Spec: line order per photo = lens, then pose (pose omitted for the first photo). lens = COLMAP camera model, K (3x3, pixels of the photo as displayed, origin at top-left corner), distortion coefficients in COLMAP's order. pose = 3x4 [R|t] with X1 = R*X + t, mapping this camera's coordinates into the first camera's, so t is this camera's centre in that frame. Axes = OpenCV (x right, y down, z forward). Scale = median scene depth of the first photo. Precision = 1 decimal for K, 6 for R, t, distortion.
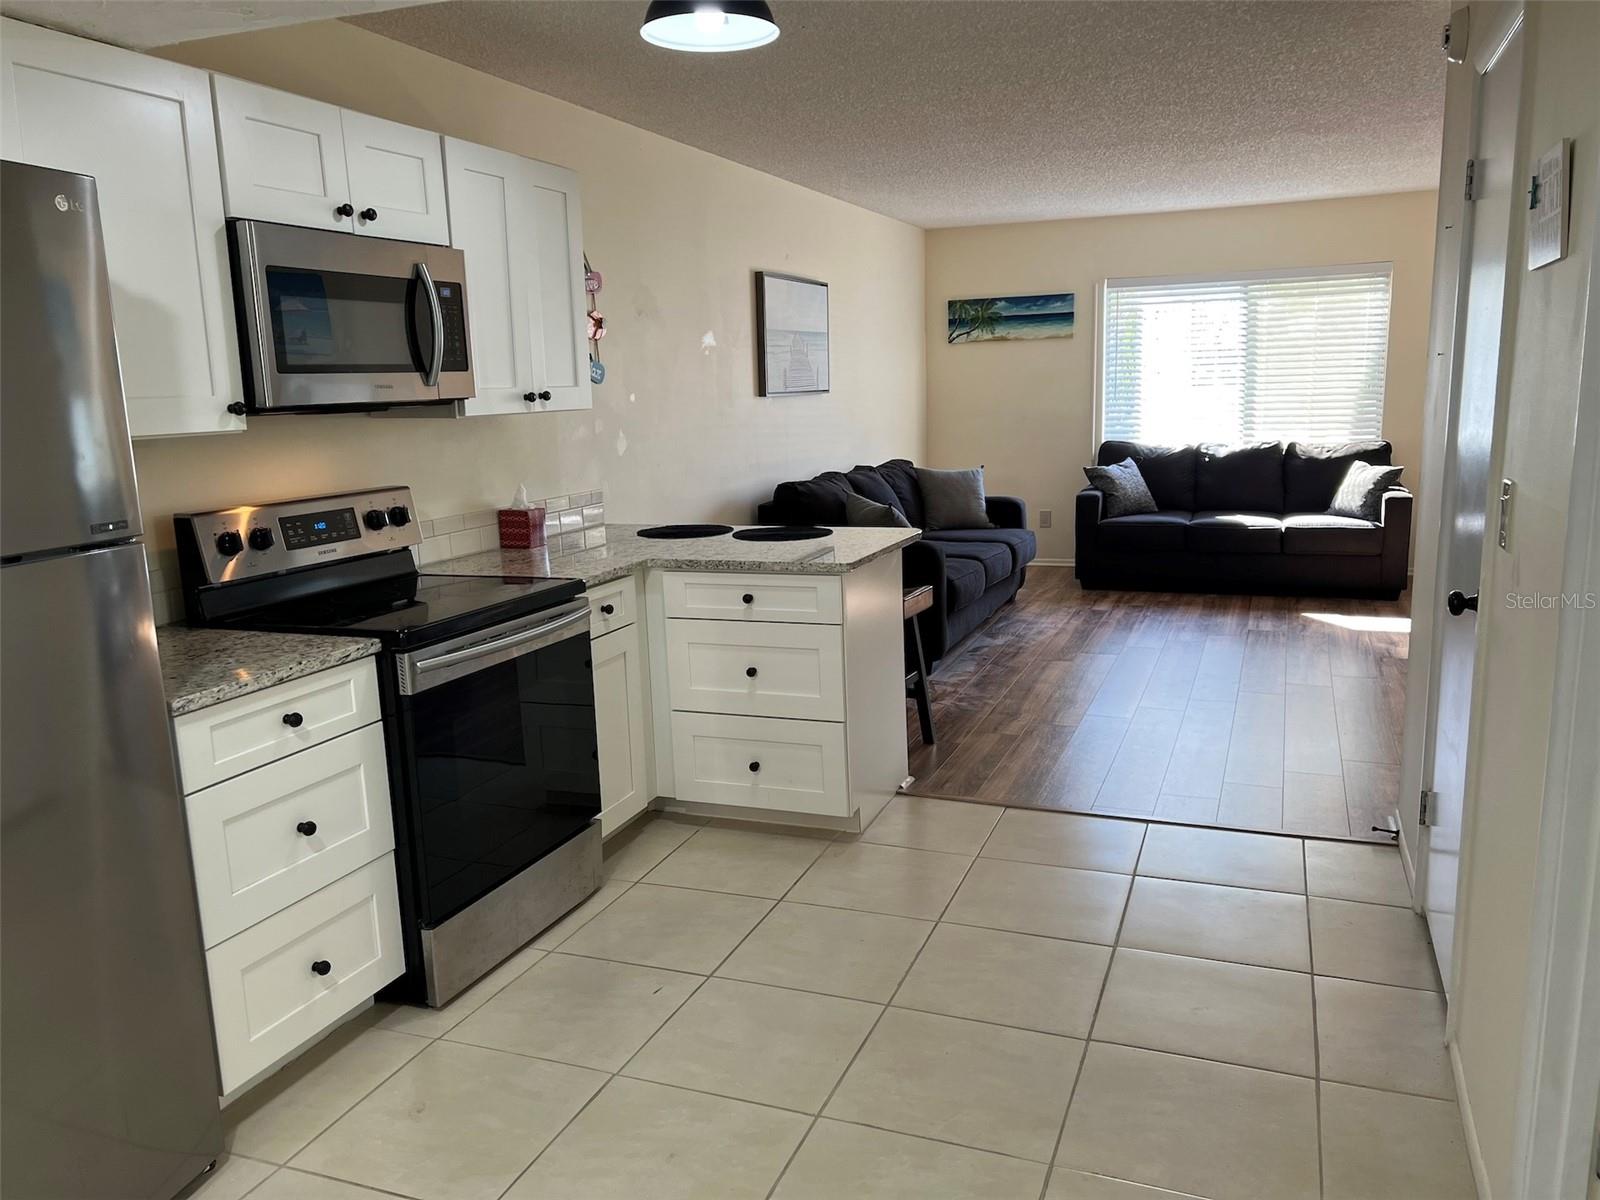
lens RADIAL K [[1209.7, 0, 802.7], [0, 1209.7, 599.3], [0, 0, 1]] dist [0.056704, -0.056473]
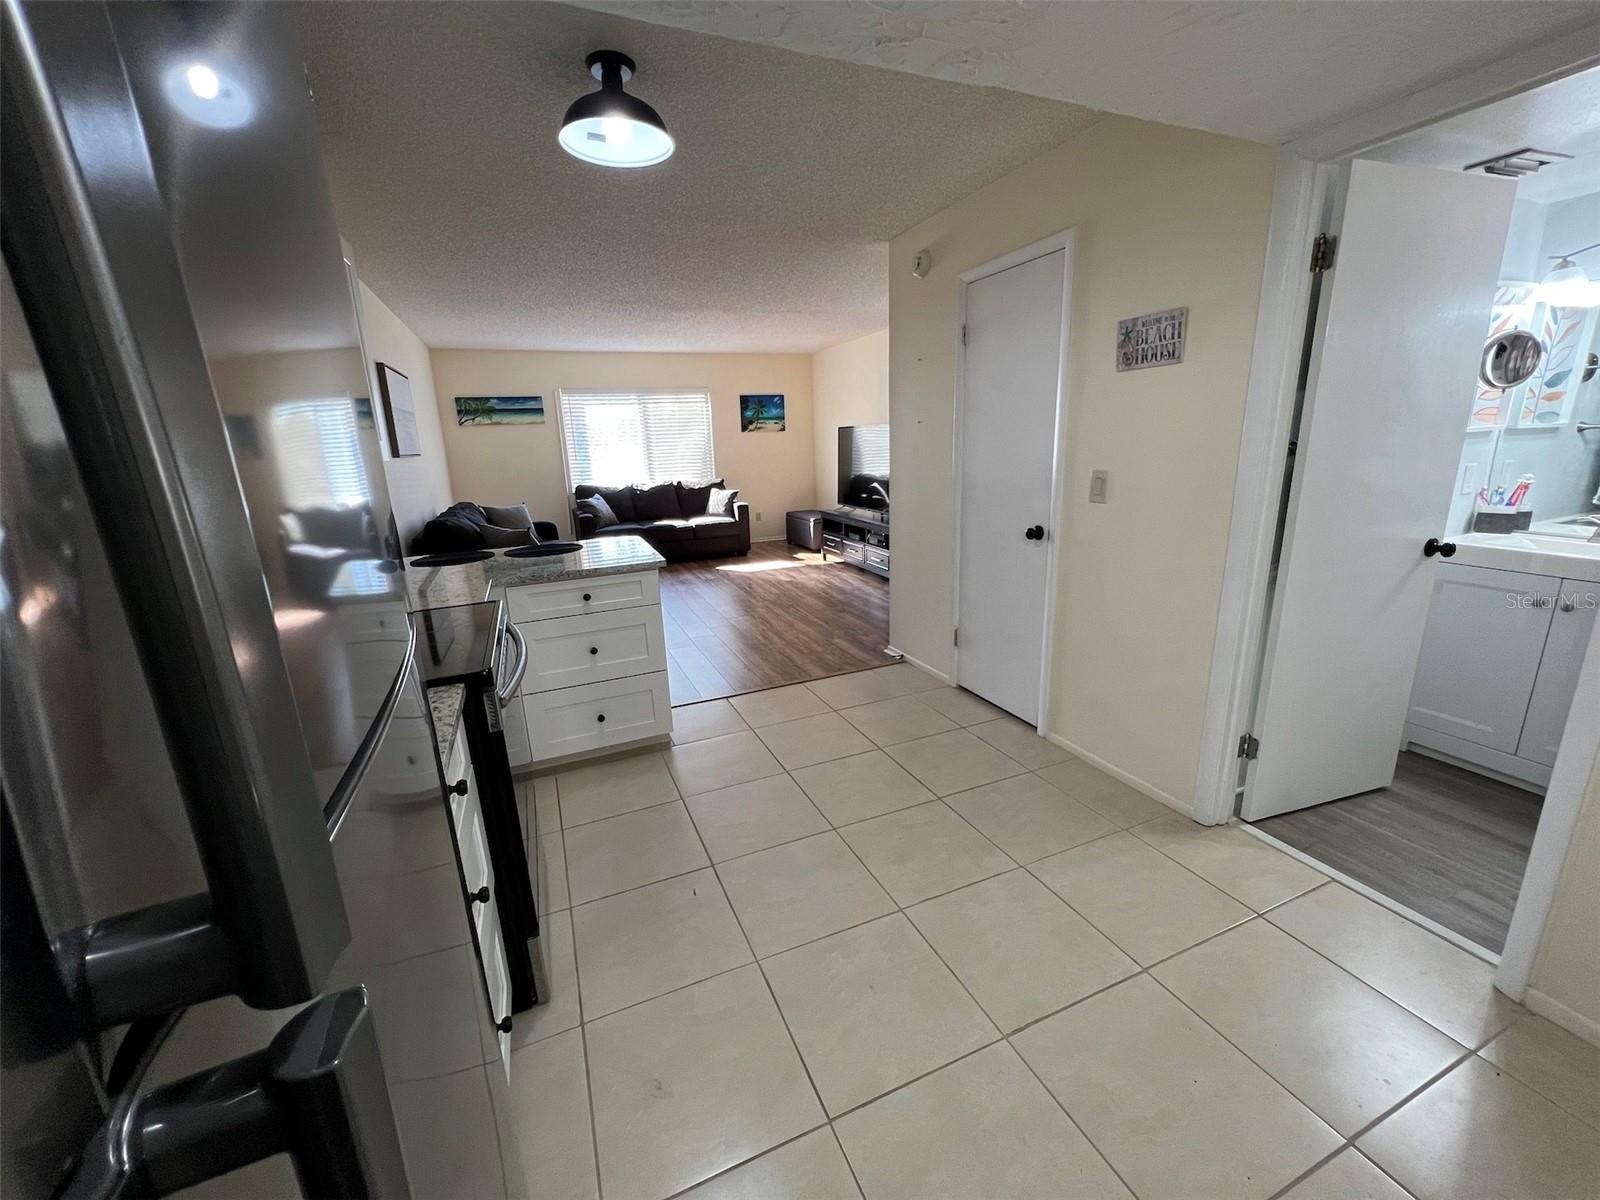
lens RADIAL K [[641.9, 0, 797.5], [0, 641.9, 593.8], [0, 0, 1]] dist [0.001077, 0.000739]
pose [[0.715330, -0.163692, 0.679344, -0.290438], [0.143150, 0.985885, 0.086822, -0.026576], [-0.683967, 0.035141, 0.728666, 0.257122]]
